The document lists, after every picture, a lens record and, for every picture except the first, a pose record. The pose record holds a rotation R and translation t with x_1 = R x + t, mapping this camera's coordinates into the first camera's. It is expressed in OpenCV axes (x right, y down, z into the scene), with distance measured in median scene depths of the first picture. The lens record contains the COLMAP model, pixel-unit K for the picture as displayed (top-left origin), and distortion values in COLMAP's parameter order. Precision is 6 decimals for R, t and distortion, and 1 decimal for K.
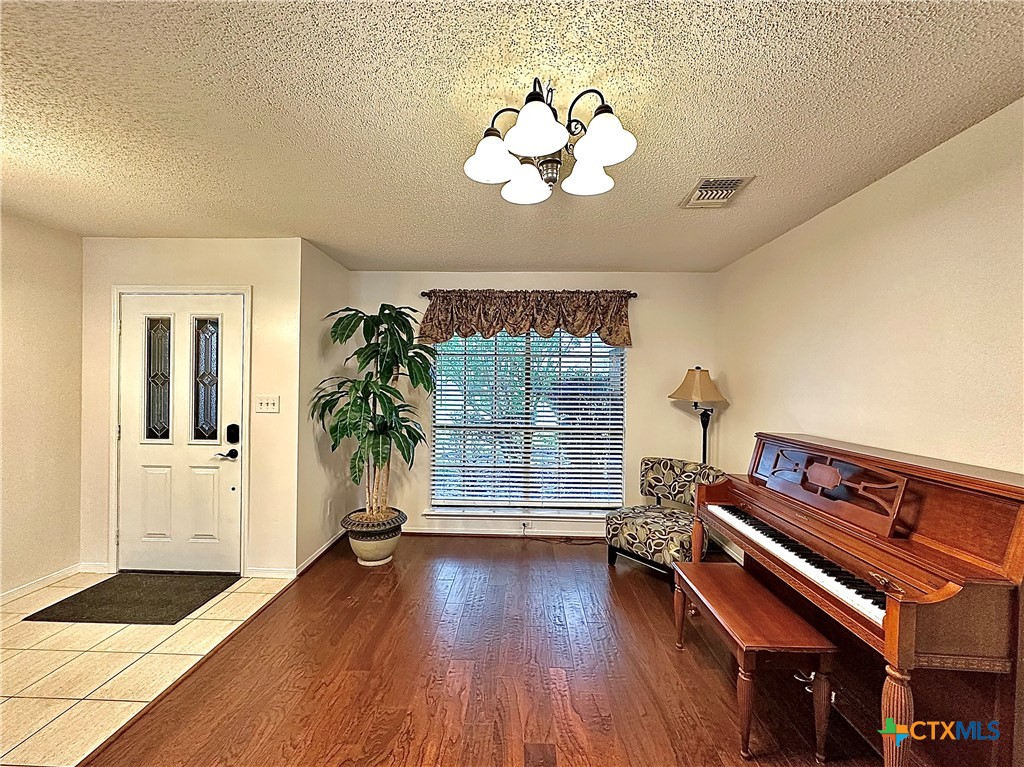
lens RADIAL K [[429.2, 0, 512.0], [0, 429.2, 383.5], [0, 0, 1]] dist [-0.002161, 0.000106]
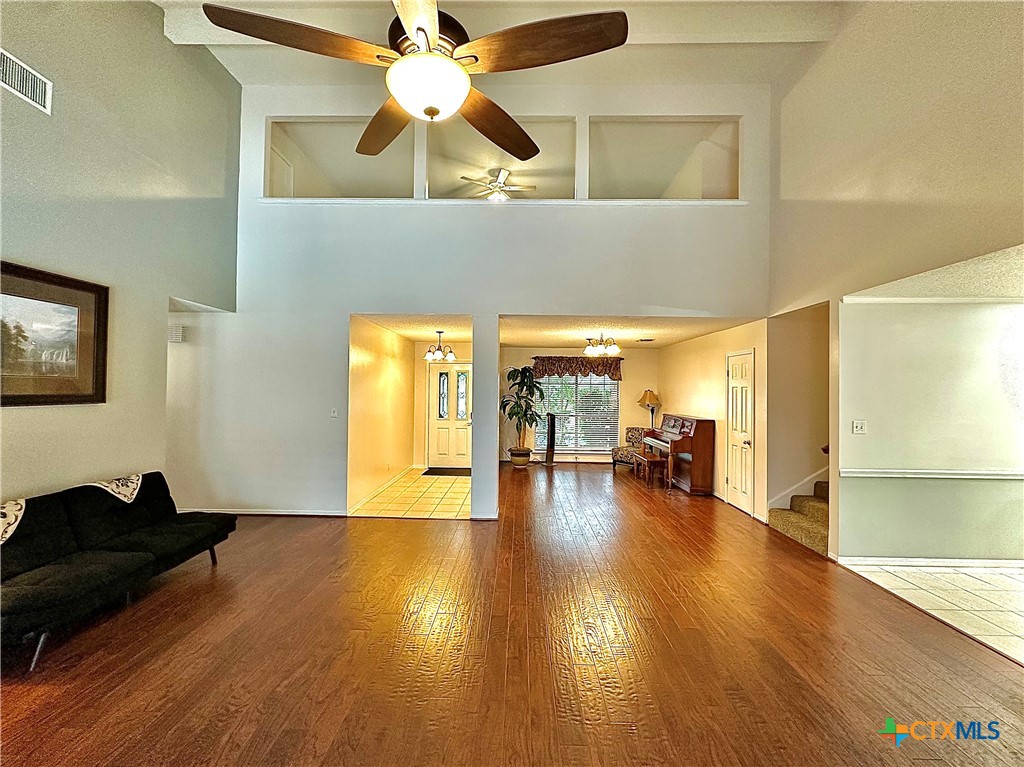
lens RADIAL K [[429.2, 0, 512.0], [0, 429.2, 383.5], [0, 0, 1]] dist [-0.002161, 0.000106]
pose [[0.999975, -0.000930, 0.007032, -0.374186], [0.001024, 0.999909, -0.013425, -0.042214], [-0.007018, 0.013432, 0.999885, -1.483554]]
